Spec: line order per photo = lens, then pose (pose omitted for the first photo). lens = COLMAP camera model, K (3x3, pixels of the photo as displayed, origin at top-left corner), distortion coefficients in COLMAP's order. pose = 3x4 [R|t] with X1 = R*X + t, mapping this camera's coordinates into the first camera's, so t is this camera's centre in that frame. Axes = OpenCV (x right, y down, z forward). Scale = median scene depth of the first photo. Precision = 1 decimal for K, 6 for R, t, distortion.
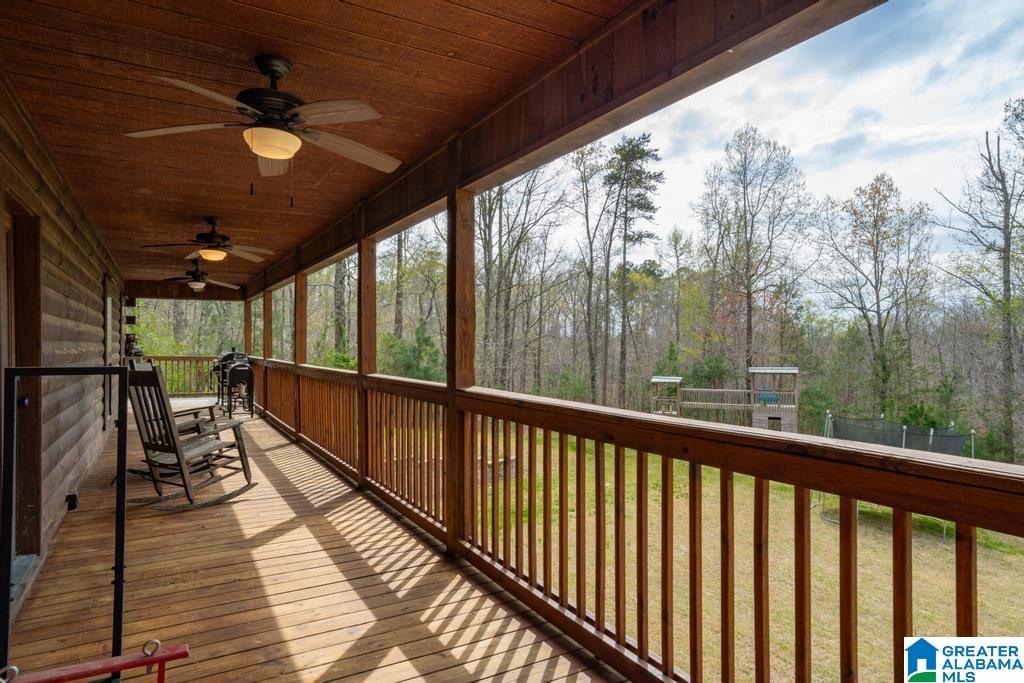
lens RADIAL K [[601.1, 0, 512.0], [0, 601.1, 341.5], [0, 0, 1]] dist [0.002057, 0.000207]
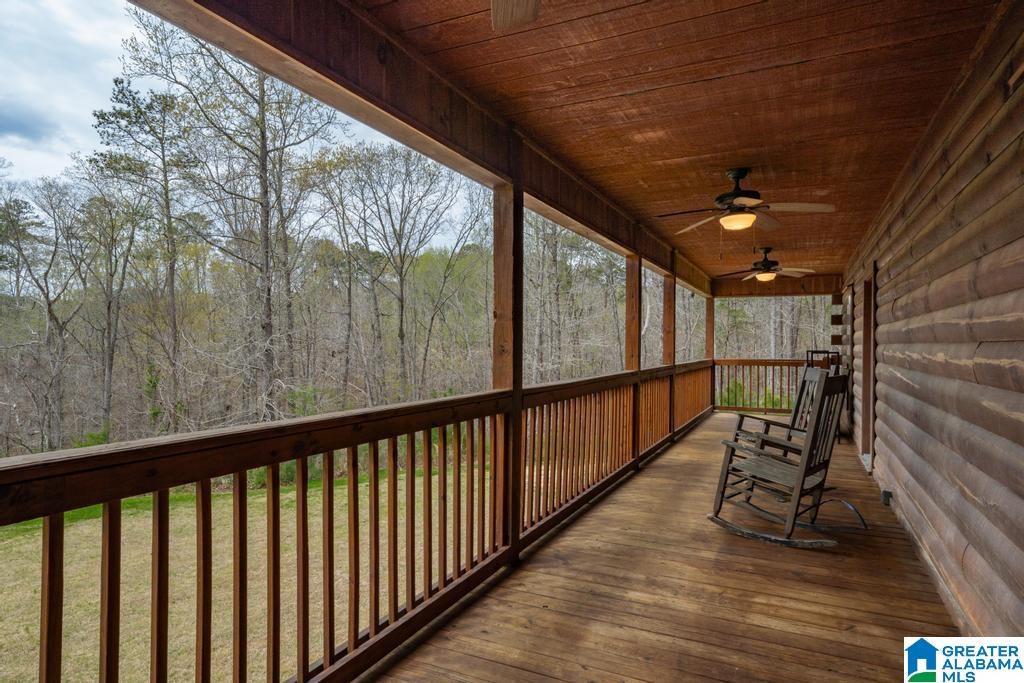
lens RADIAL K [[601.1, 0, 512.0], [0, 601.1, 341.5], [0, 0, 1]] dist [0.002057, 0.000207]
pose [[-0.565859, -0.004882, 0.824488, -0.738404], [-0.010166, 0.999948, -0.001056, 0.002683], [-0.824439, -0.008979, -0.565879, 1.298751]]
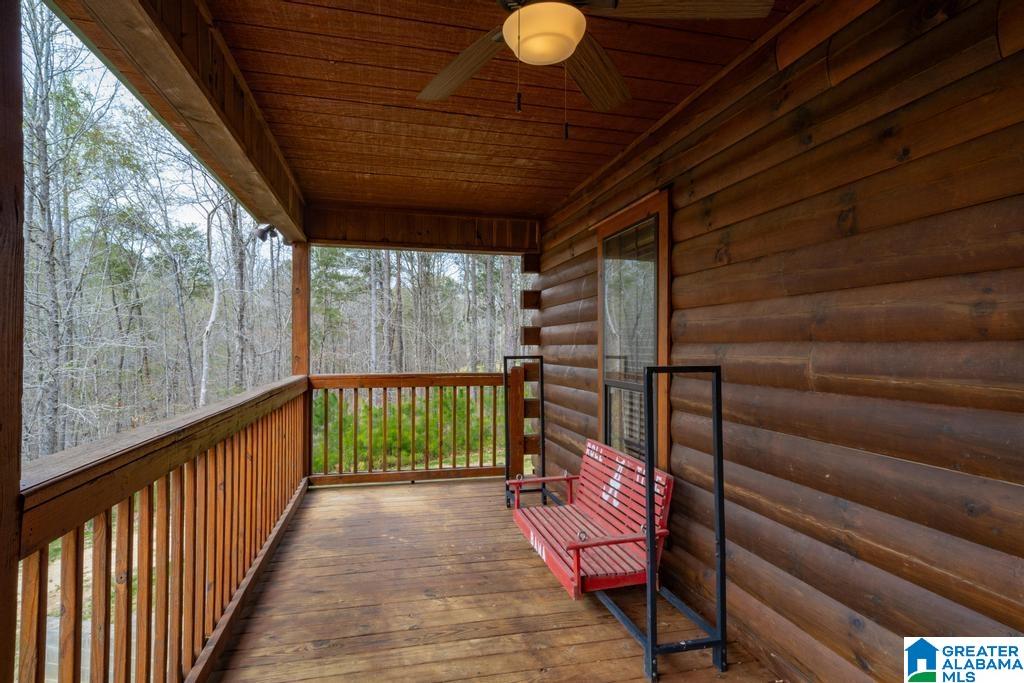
lens RADIAL K [[544.5, 0, 512.0], [0, 544.5, 341.5], [0, 0, 1]] dist [0.000952, 0.000260]
pose [[-0.958973, -0.005270, 0.283450, -0.509193], [-0.008415, 0.999916, -0.009877, 0.003703], [-0.283374, -0.011856, -0.958936, 0.995141]]
